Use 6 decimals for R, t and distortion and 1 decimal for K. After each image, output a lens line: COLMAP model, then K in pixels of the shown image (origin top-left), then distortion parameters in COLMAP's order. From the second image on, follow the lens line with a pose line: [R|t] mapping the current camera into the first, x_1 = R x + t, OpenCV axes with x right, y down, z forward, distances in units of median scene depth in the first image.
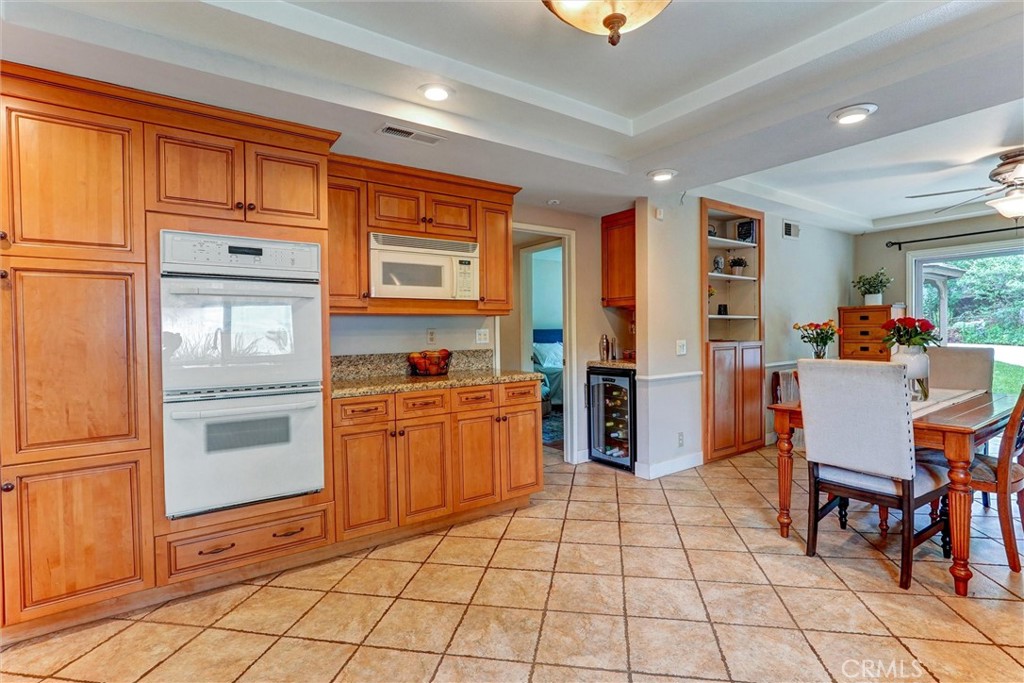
lens RADIAL K [[493.3, 0, 524.2], [0, 493.3, 336.9], [0, 0, 1]] dist [-0.024958, 0.007557]
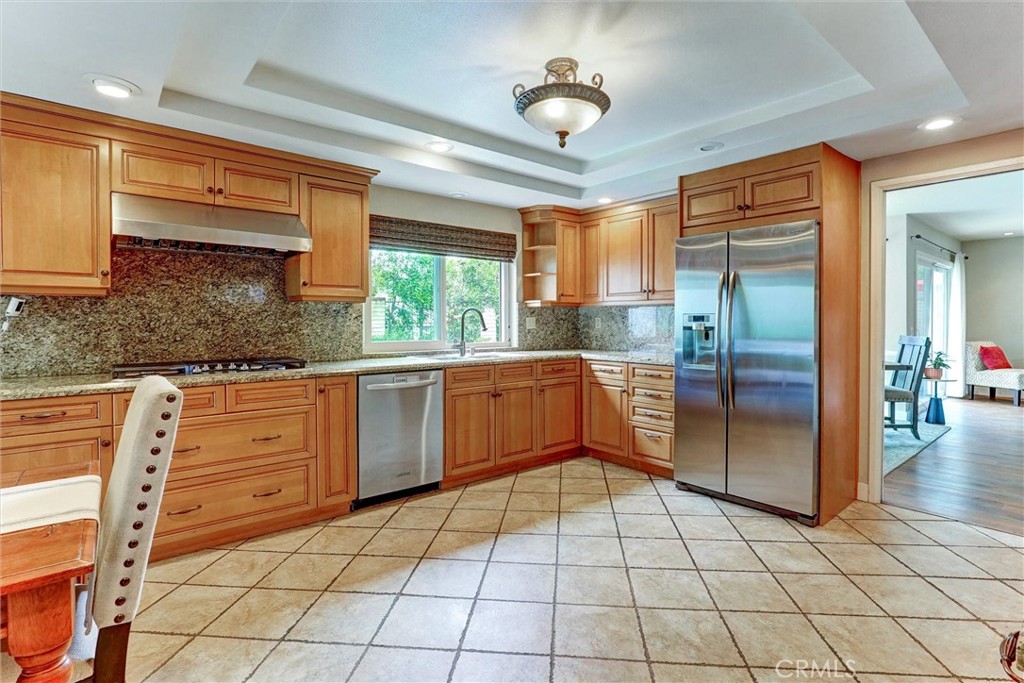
lens RADIAL K [[493.3, 0, 524.2], [0, 493.3, 336.9], [0, 0, 1]] dist [-0.024958, 0.007557]
pose [[-0.996319, 0.019898, -0.083383, 0.206083], [0.016181, 0.998855, 0.045019, -0.017483], [0.084184, 0.043504, -0.995500, 1.185321]]
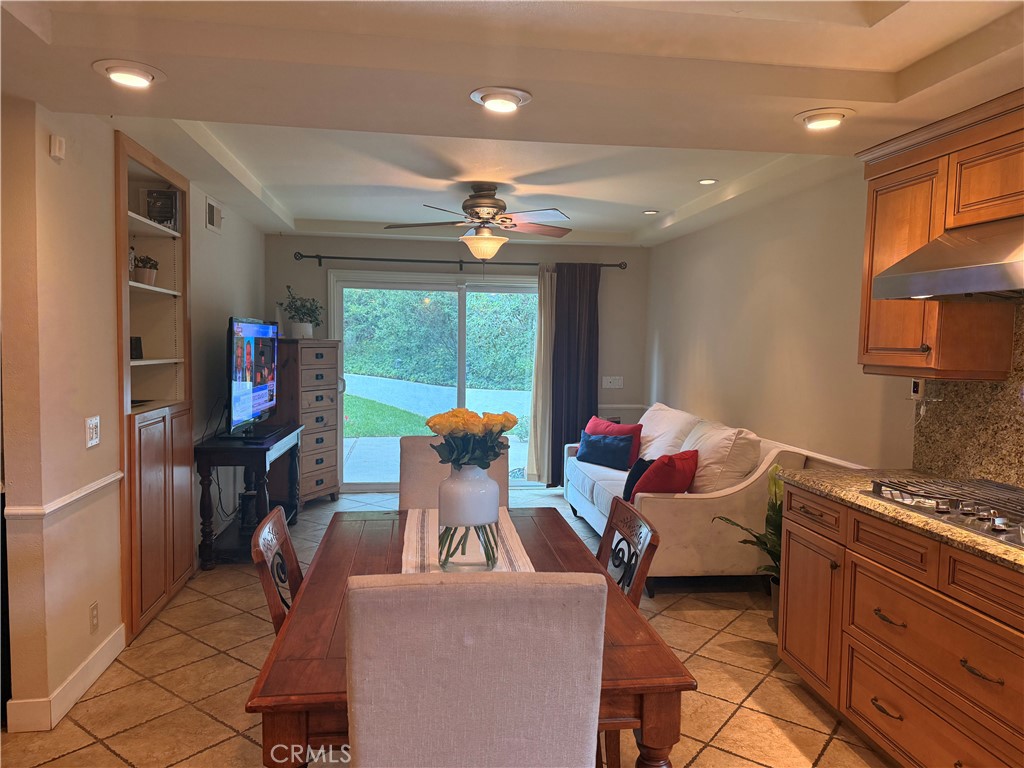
lens RADIAL K [[718.6, 0, 508.2], [0, 718.6, 387.2], [0, 0, 1]] dist [0.003916, 0.000204]
pose [[0.468835, -0.031961, 0.882707, -0.157520], [-0.015432, 0.998896, 0.044365, -0.079936], [-0.883151, -0.034422, 0.467825, 0.384021]]
